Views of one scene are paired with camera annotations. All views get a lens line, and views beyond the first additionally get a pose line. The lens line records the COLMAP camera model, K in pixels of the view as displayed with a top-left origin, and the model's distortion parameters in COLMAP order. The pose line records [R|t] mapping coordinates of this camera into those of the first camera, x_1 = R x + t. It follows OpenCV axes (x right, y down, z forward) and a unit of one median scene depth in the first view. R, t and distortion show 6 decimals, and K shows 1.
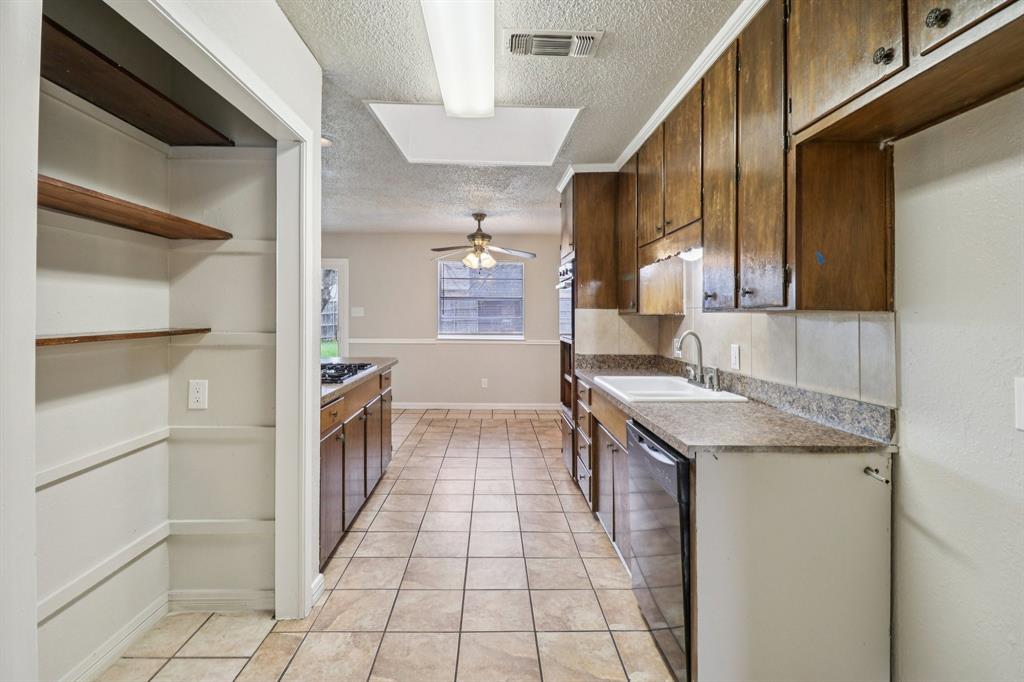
lens RADIAL K [[476.0, 0, 505.4], [0, 476.0, 340.6], [0, 0, 1]] dist [-0.012903, -0.003854]
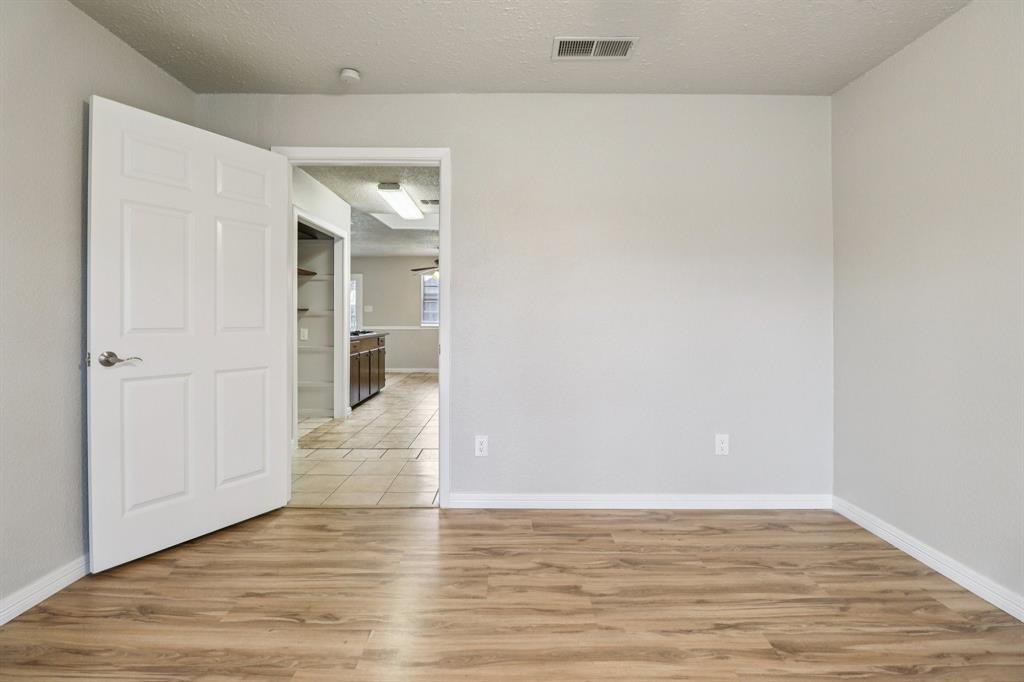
lens RADIAL K [[476.0, 0, 511.9], [0, 476.0, 332.9], [0, 0, 1]] dist [-0.012903, -0.003854]
pose [[0.999809, -0.008572, -0.017570, 0.323004], [0.008133, 0.999657, -0.024909, 0.106575], [0.017777, 0.024762, 0.999535, -0.947690]]
